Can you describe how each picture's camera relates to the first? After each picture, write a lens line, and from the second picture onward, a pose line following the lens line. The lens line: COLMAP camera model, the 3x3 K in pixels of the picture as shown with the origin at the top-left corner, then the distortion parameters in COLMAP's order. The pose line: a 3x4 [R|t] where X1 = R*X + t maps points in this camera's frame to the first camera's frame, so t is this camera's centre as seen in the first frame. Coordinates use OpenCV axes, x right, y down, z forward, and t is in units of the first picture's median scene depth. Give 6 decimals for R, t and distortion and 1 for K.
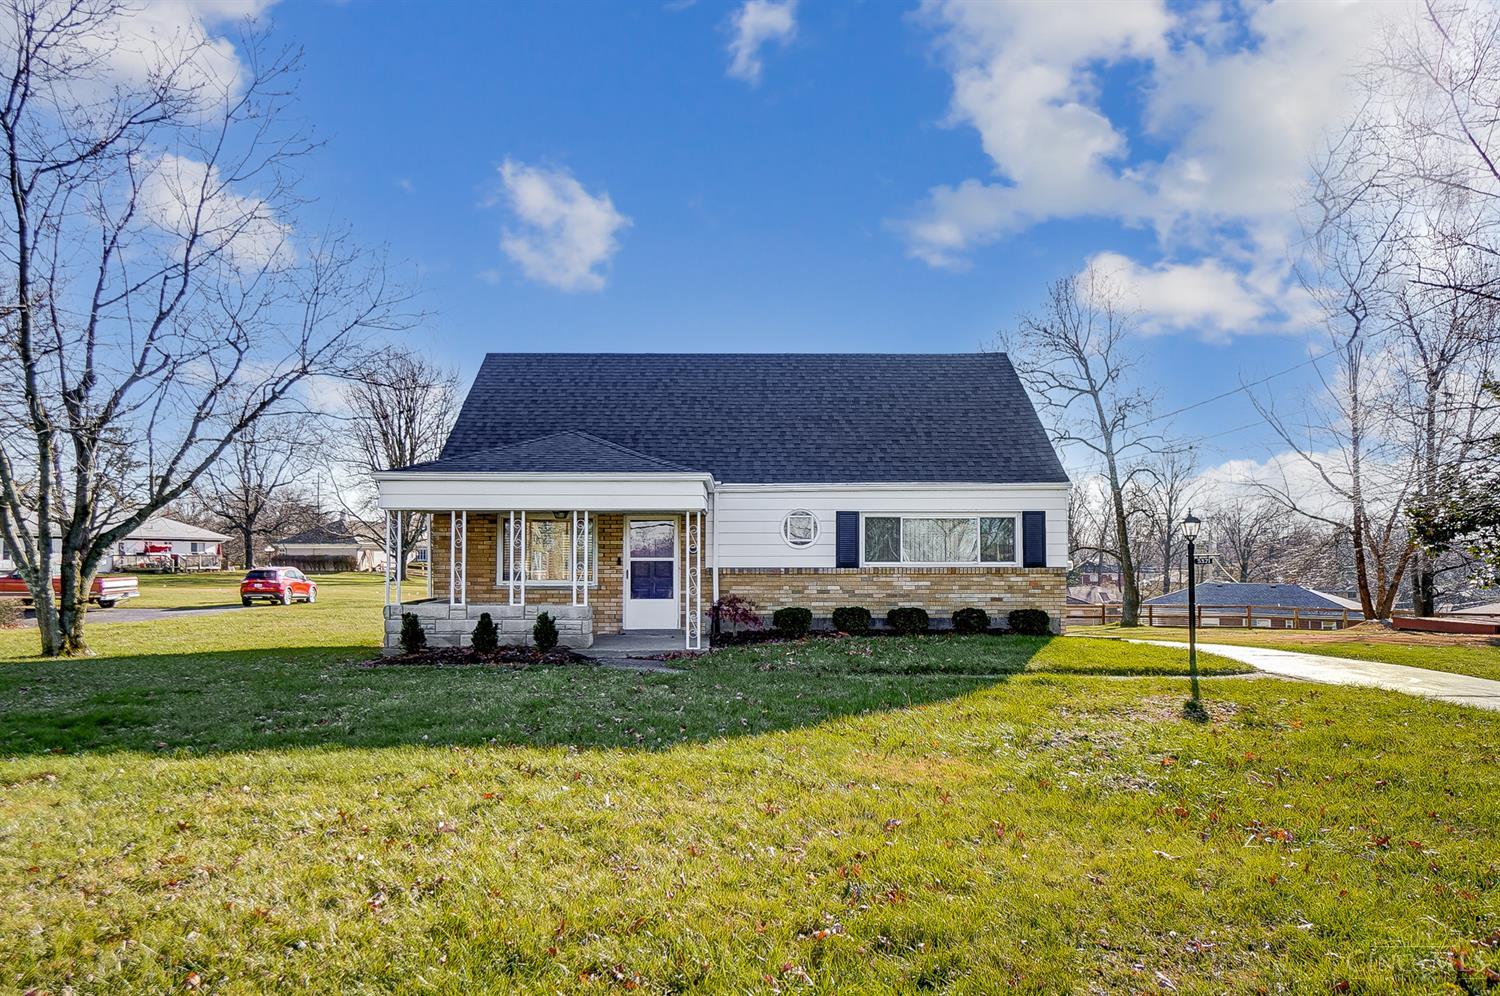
lens RADIAL K [[952.0, 0, 750.0], [0, 952.0, 498.0], [0, 0, 1]] dist [-0.082148, 0.000621]
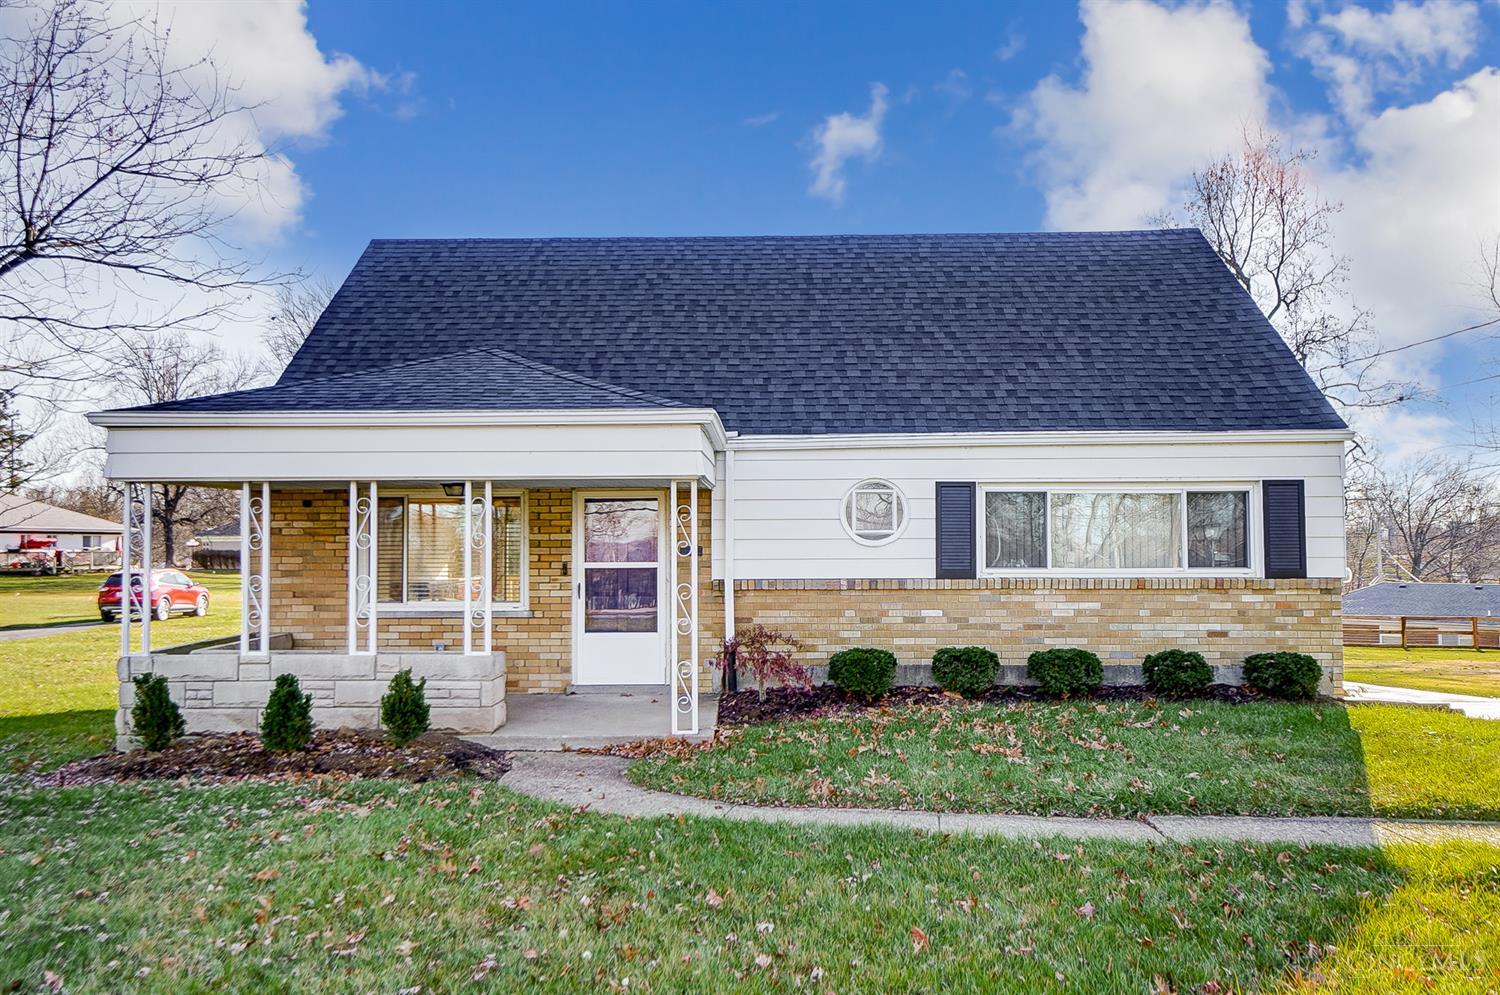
lens RADIAL K [[1109.4, 0, 751.2], [0, 1109.4, 545.4], [0, 0, 1]] dist [-0.005007, -0.002066]
pose [[0.999533, -0.003931, -0.030314, -0.001801], [0.005753, 0.998167, 0.060238, 0.011443], [0.030021, -0.060384, 0.997724, 0.321916]]
